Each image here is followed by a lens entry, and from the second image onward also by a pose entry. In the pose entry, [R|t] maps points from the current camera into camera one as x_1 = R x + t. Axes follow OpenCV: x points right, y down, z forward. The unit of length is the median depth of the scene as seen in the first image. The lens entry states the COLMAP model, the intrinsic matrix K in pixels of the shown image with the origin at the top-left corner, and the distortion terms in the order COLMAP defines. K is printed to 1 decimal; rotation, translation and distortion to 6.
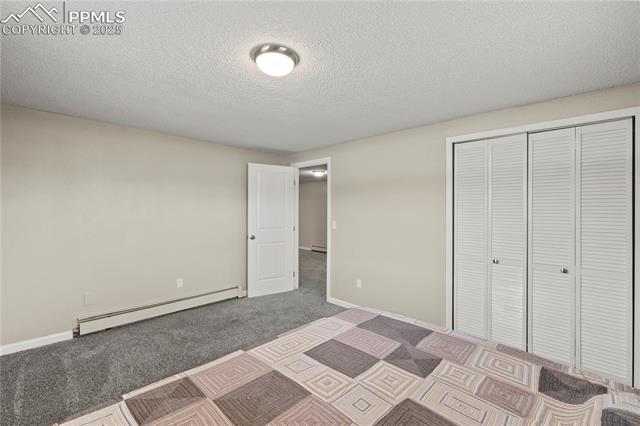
lens RADIAL K [[282.7, 0, 320.0], [0, 282.7, 213.0], [0, 0, 1]] dist [-0.001255, -0.000090]
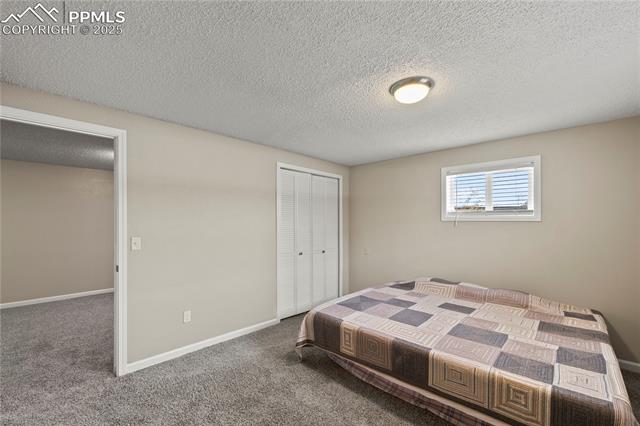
lens RADIAL K [[272.6, 0, 318.8], [0, 272.6, 220.6], [0, 0, 1]] dist [-0.001578, -0.000211]
pose [[-0.020810, -0.006725, 0.999761, -1.135737], [0.005220, 0.999963, 0.006835, -0.019986], [-0.999770, 0.005361, -0.020774, 1.256331]]
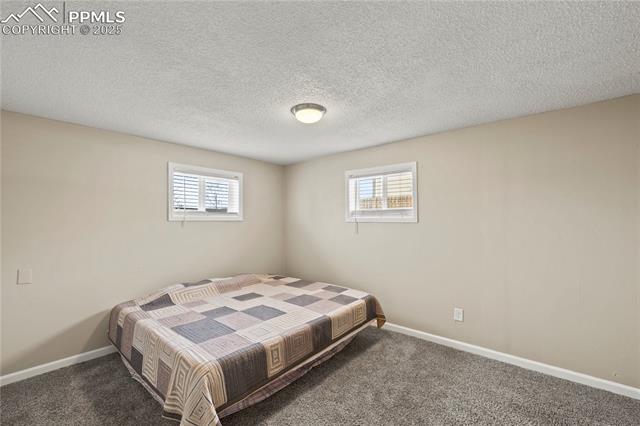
lens RADIAL K [[272.6, 0, 318.8], [0, 272.6, 220.6], [0, 0, 1]] dist [-0.001578, -0.000211]
pose [[-0.997124, -0.009136, -0.075240, -0.102112], [-0.009613, 0.999936, 0.005984, -0.021097], [0.075180, 0.006690, -0.997148, 2.103609]]
